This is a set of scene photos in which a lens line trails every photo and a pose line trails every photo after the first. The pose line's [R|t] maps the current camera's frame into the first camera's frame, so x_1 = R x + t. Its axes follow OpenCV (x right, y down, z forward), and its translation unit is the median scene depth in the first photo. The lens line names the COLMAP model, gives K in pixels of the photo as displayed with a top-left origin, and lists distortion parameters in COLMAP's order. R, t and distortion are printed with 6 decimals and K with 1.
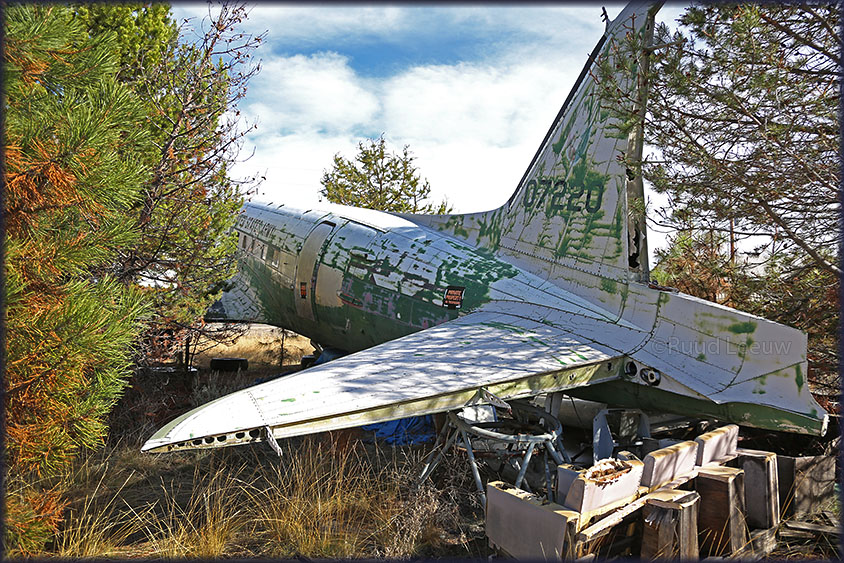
lens RADIAL K [[614.2, 0, 422.8], [0, 614.2, 255.5], [0, 0, 1]] dist [-0.061807, 0.003259]
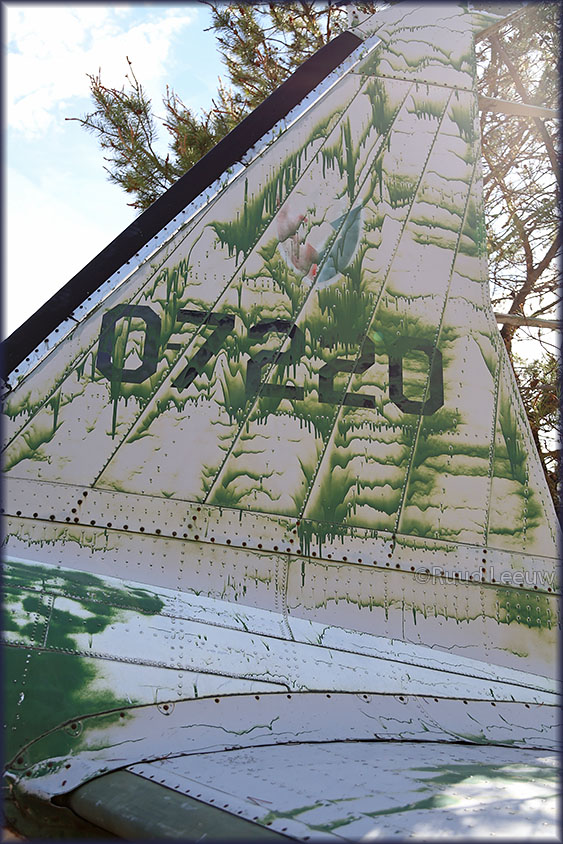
lens RADIAL K [[844.9, 0, 281.5], [0, 844.9, 422.0], [0, 0, 1]] dist [0.010990, 0.005016]
pose [[0.290002, 0.238419, 0.926853, -0.167840], [0.067190, 0.961010, -0.268228, 0.050529], [-0.954665, 0.140062, 0.262675, 0.730945]]
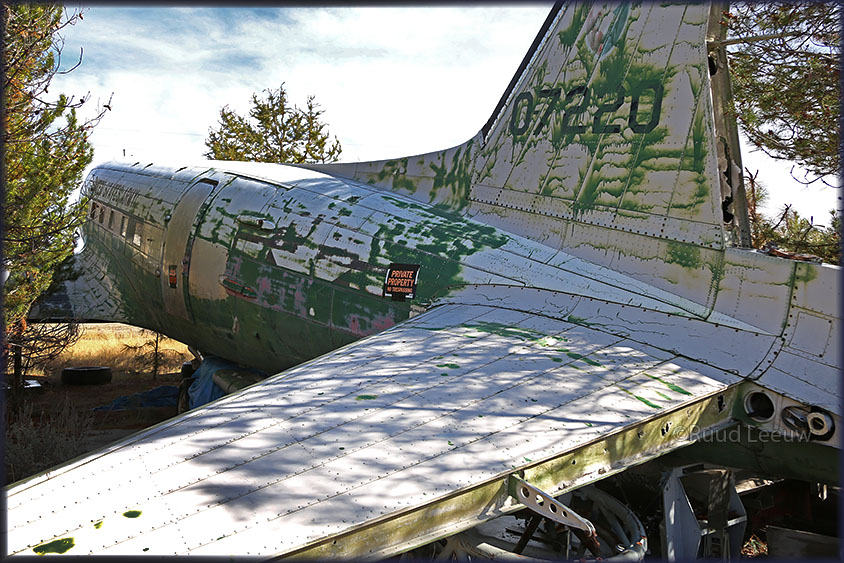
lens RADIAL K [[673.6, 0, 371.9], [0, 673.6, 218.8], [0, 0, 1]] dist [-0.073593, 0.004631]
pose [[0.997696, -0.012932, 0.066592, -0.022582], [0.014861, 0.999482, -0.028557, 0.021461], [-0.066188, 0.029481, 0.997372, 0.290838]]
